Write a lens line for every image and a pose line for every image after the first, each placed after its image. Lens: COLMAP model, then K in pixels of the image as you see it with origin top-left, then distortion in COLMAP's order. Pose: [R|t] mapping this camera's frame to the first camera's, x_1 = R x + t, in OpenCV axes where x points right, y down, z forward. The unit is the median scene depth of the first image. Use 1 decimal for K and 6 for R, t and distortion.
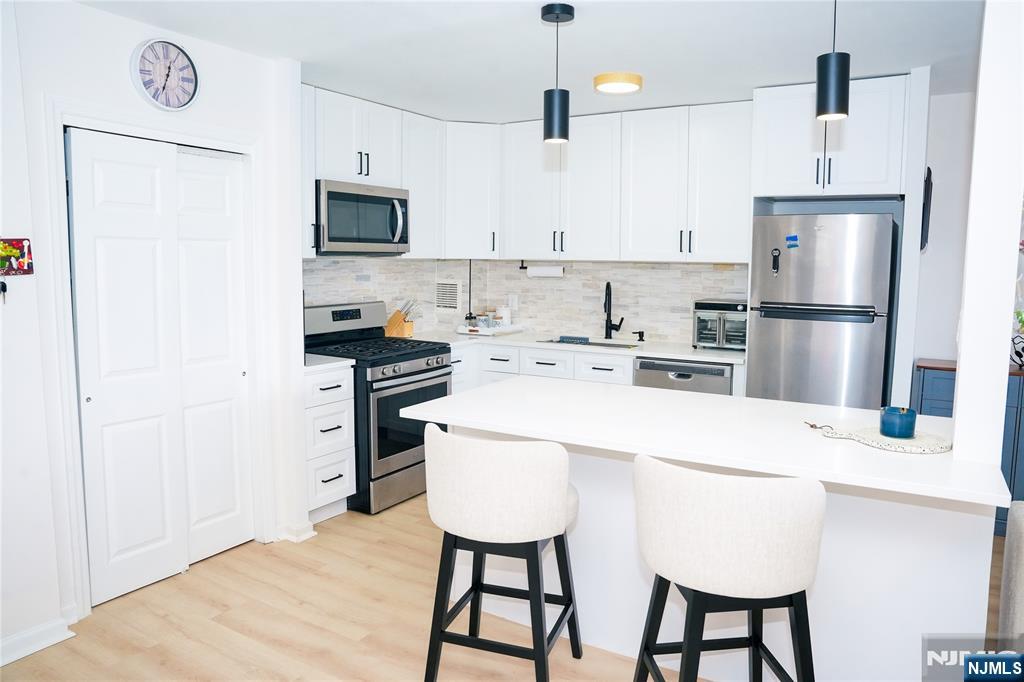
lens RADIAL K [[698.6, 0, 512.0], [0, 698.6, 341.0], [0, 0, 1]] dist [-0.136463, 0.094764]
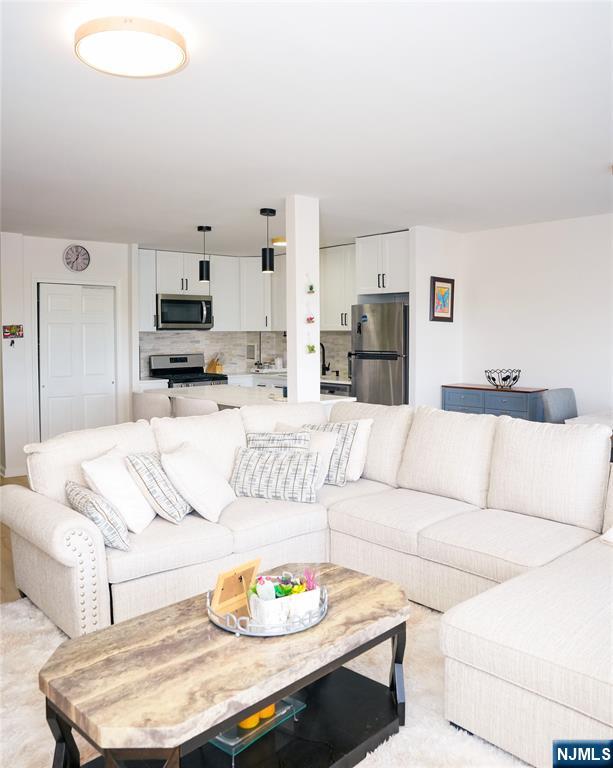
lens RADIAL K [[615.8, 0, 297.4], [0, 615.8, 371.0], [0, 0, 1]] dist [-0.110579, 0.006745]
pose [[0.952193, 0.005855, -0.305442, 0.626626], [-0.023364, 0.998284, -0.053698, 0.080965], [0.304604, 0.058267, 0.950695, -0.567315]]
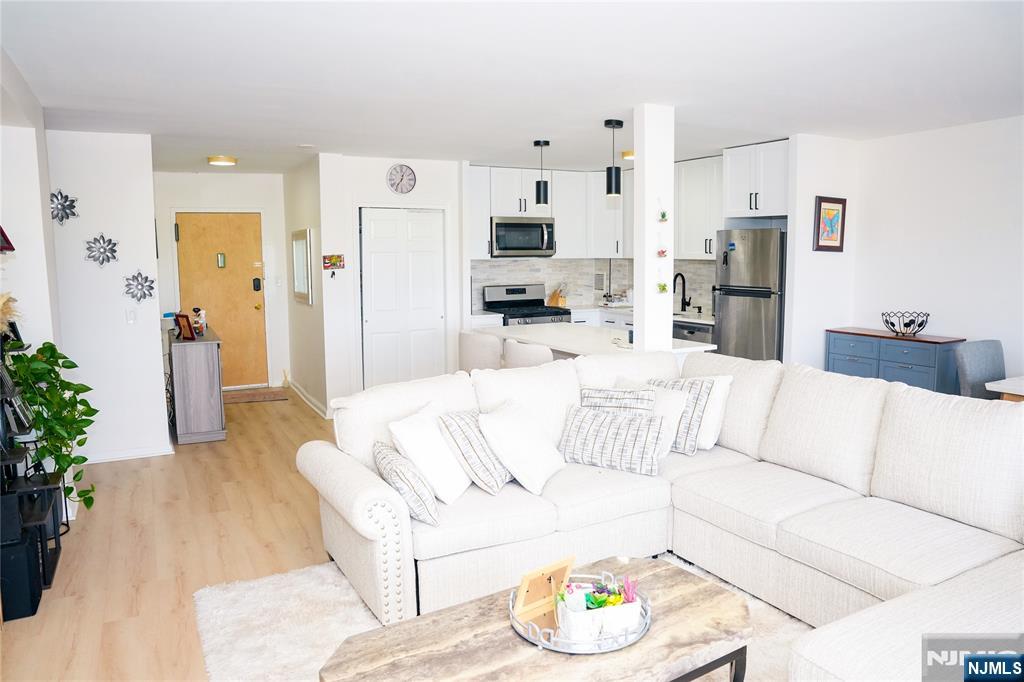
lens RADIAL K [[698.6, 0, 512.0], [0, 698.6, 341.0], [0, 0, 1]] dist [-0.136463, 0.094764]
pose [[0.866194, 0.048098, -0.497387, 0.640297], [-0.043082, 0.998839, 0.021563, 0.050647], [0.497847, 0.002750, 0.867261, -0.535582]]
